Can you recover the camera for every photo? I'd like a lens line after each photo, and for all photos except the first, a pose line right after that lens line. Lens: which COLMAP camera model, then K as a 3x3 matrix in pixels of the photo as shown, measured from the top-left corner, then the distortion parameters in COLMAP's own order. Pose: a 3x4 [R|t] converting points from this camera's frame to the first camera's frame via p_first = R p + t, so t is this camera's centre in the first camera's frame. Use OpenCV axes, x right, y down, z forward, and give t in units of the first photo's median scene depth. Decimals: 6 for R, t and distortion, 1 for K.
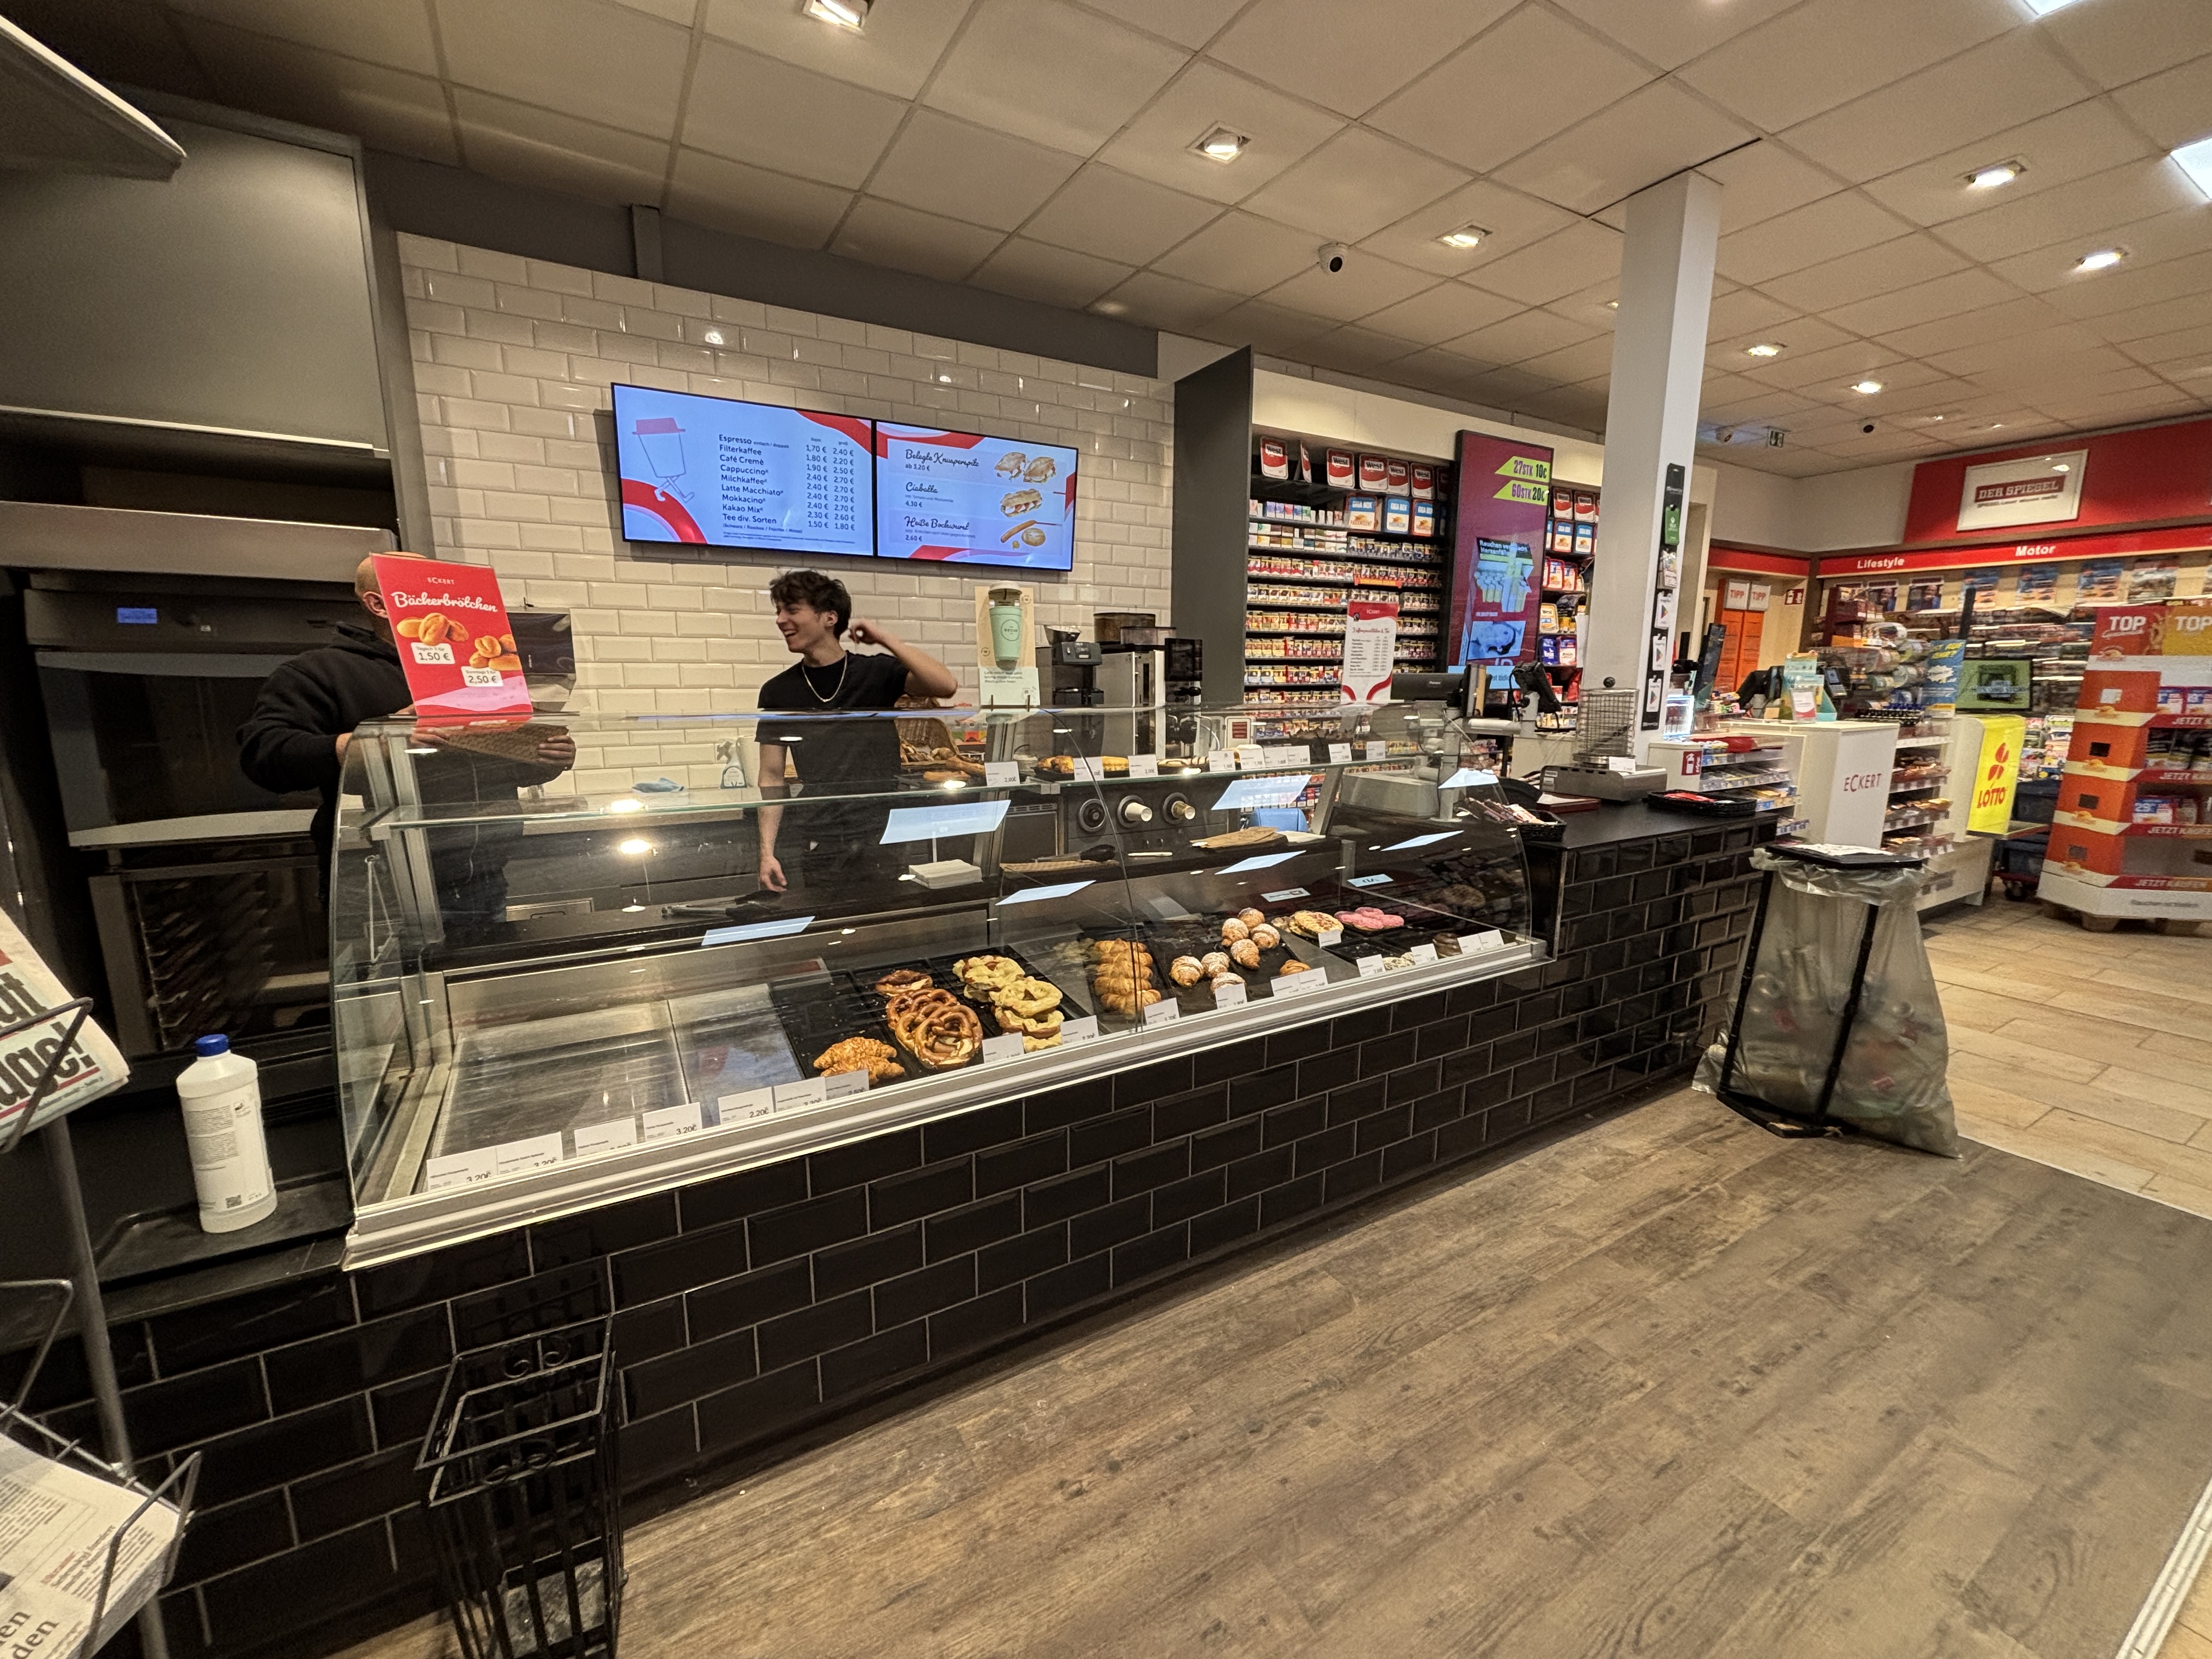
lens RADIAL K [[888.8, 0, 1113.5], [0, 888.8, 829.6], [0, 0, 1]] dist [-0.003943, 0.000891]
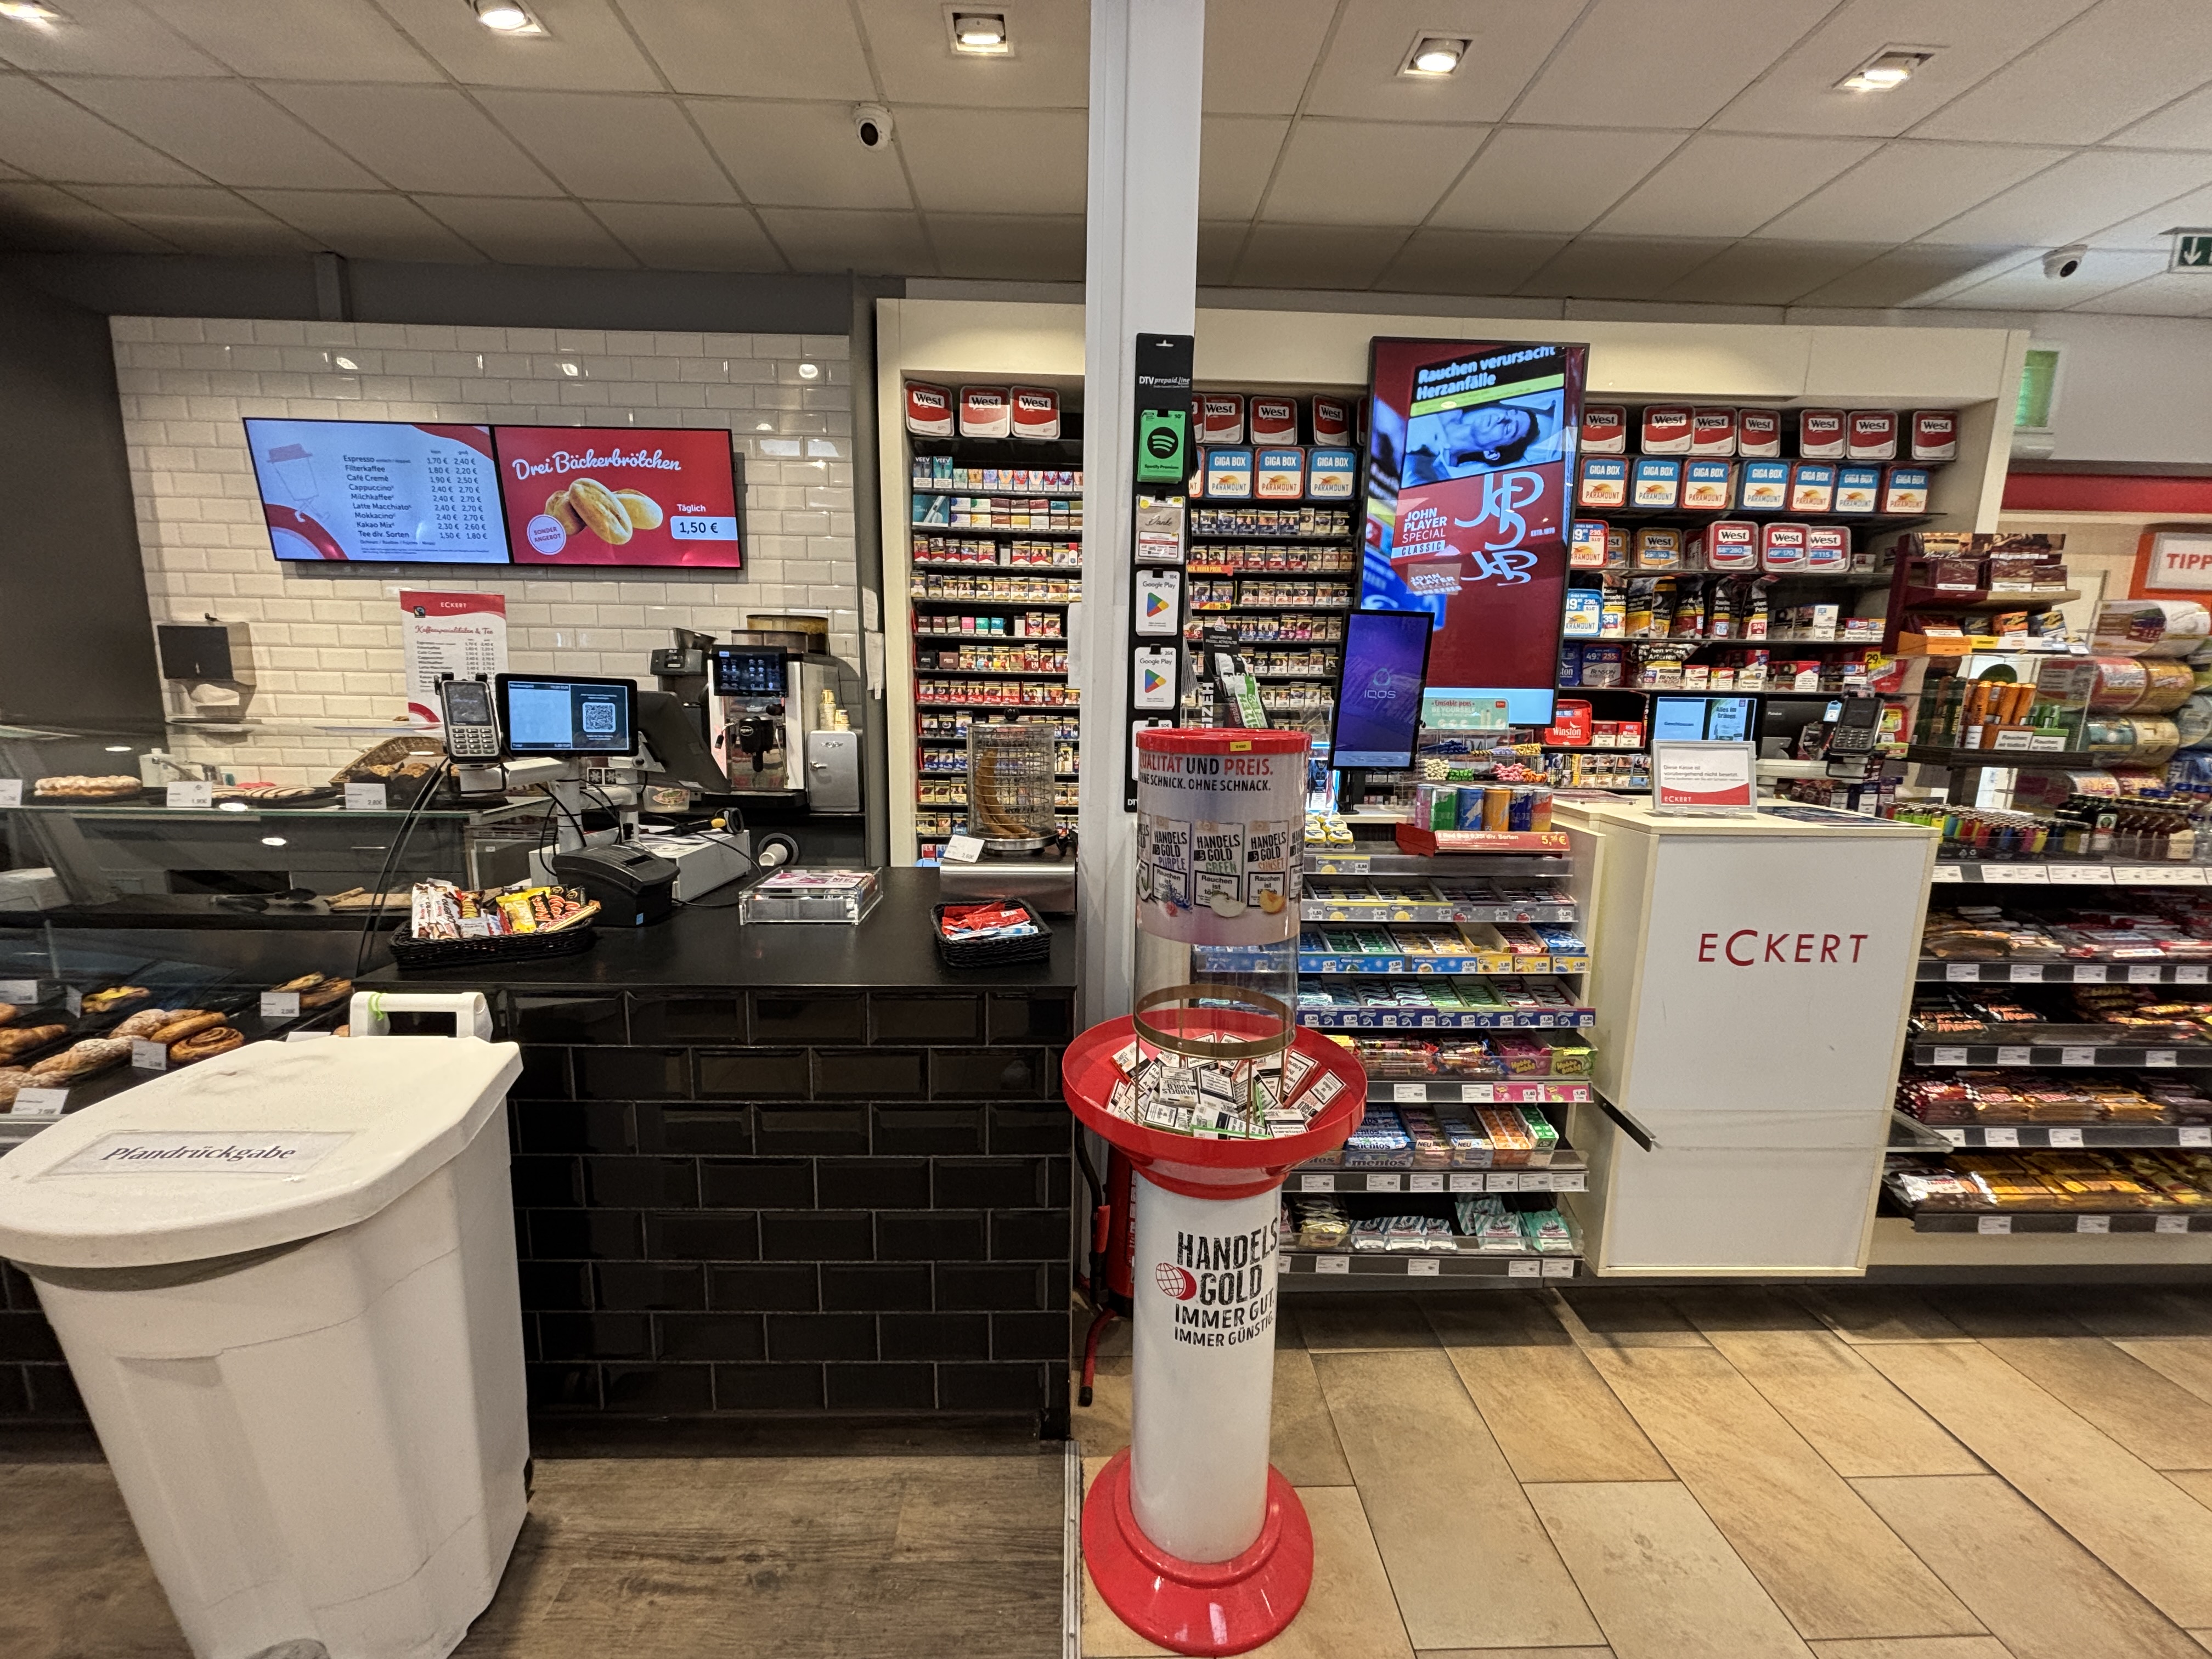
lens RADIAL K [[888.8, 0, 1104.2], [0, 888.8, 823.1], [0, 0, 1]] dist [-0.003943, 0.000891]
pose [[0.878599, 0.084800, -0.469971, 0.810380], [-0.098311, 0.995147, -0.004229, -0.088155], [0.467332, 0.049919, 0.882672, 0.474986]]
